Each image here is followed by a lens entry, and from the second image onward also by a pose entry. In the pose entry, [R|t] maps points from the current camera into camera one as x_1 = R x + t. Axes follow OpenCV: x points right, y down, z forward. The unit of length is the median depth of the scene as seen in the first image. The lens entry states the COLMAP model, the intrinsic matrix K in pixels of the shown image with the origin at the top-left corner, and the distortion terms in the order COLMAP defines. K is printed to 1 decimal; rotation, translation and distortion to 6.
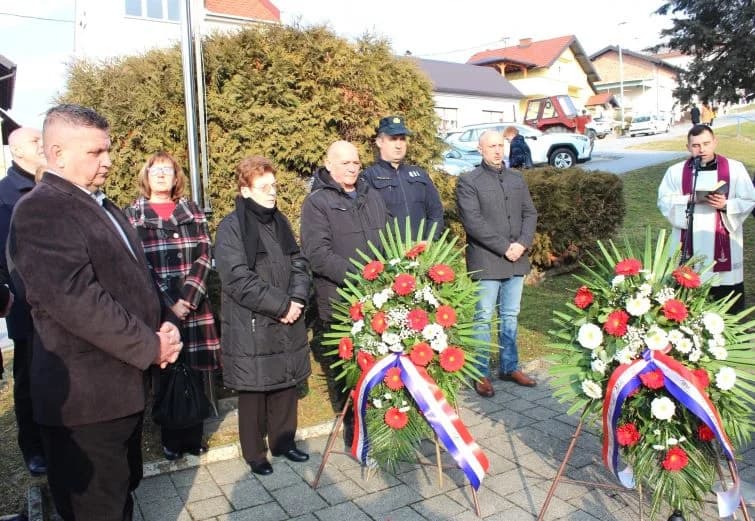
lens RADIAL K [[643.0, 0, 377.5], [0, 643.0, 260.5], [0, 0, 1]] dist [-0.161647, 0.143214]
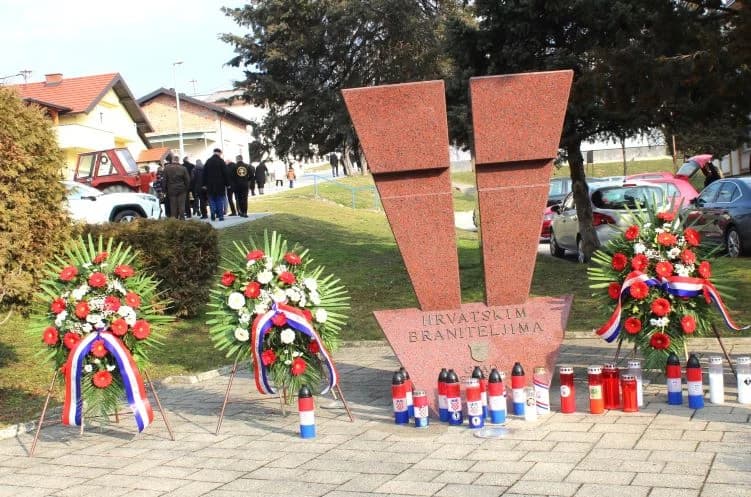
lens RADIAL K [[945.0, 0, 375.2], [0, 945.0, 270.7], [0, 0, 1]] dist [-0.063652, 0.018316]
pose [[0.835198, -0.033222, 0.548945, -0.368381], [0.104067, 0.989687, -0.098438, 0.180981], [-0.540013, 0.139342, 0.830042, -0.627870]]
